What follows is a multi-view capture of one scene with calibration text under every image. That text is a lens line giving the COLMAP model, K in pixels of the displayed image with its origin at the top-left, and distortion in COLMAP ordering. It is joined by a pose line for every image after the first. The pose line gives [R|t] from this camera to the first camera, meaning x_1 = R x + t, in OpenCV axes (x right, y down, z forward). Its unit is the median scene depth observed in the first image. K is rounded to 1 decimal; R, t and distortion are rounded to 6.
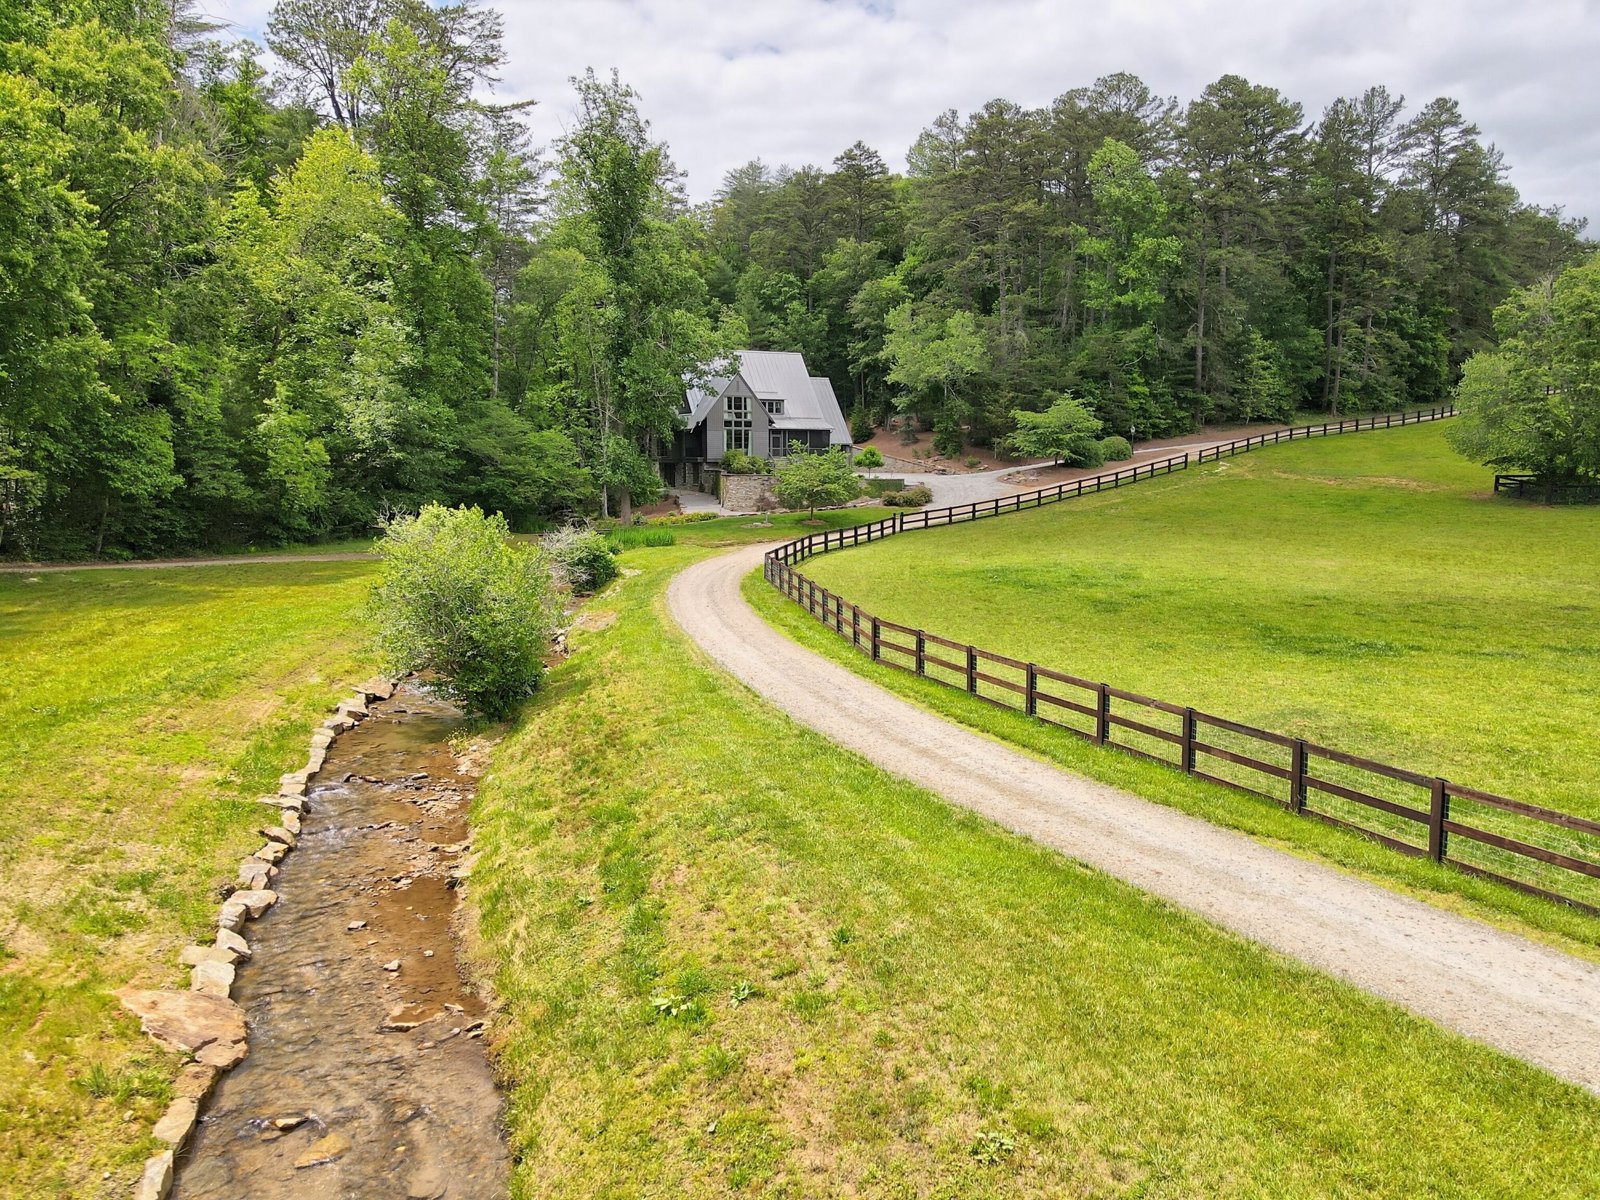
lens RADIAL K [[1197.6, 0, 804.7], [0, 1197.6, 595.8], [0, 0, 1]] dist [-0.012127, 0.047399]
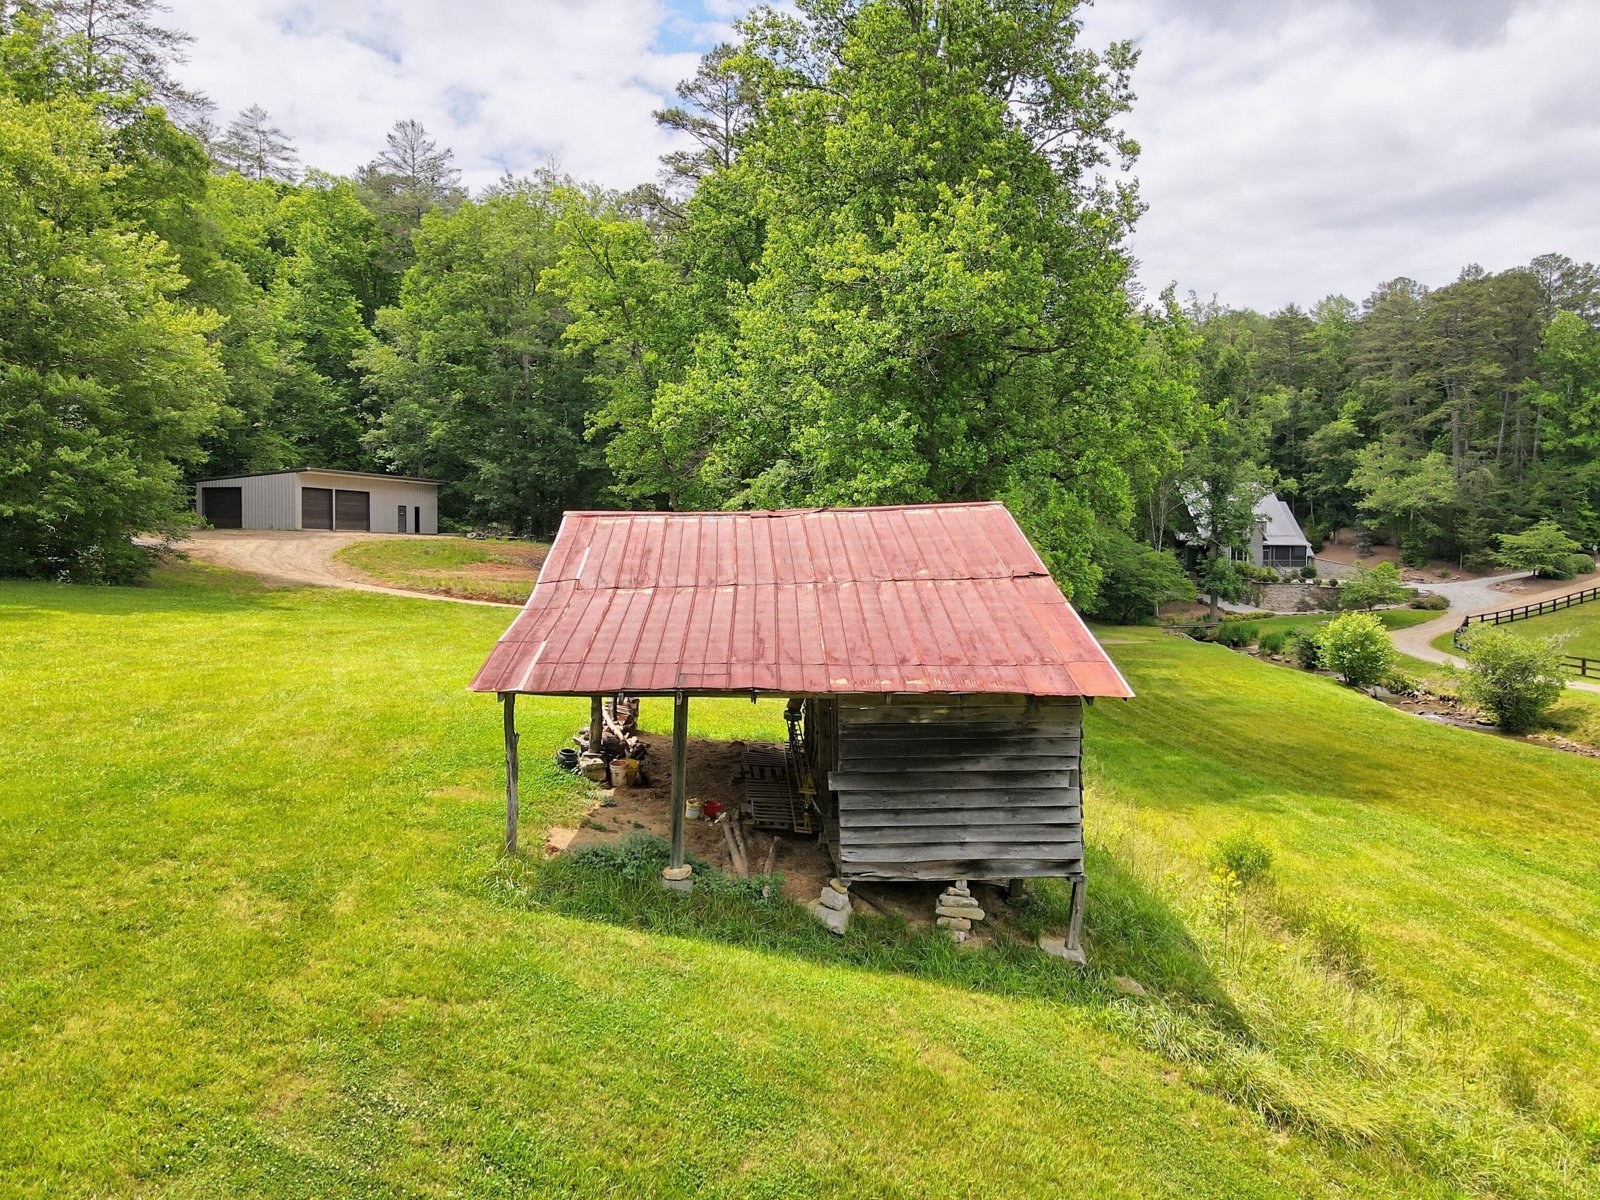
lens RADIAL K [[1197.6, 0, 804.7], [0, 1197.6, 595.8], [0, 0, 1]] dist [-0.012127, 0.047399]
pose [[0.987927, 0.009872, -0.154608, -0.320205], [-0.021378, 0.997108, -0.072936, 0.016467], [0.153441, 0.075360, 0.985280, -0.319858]]
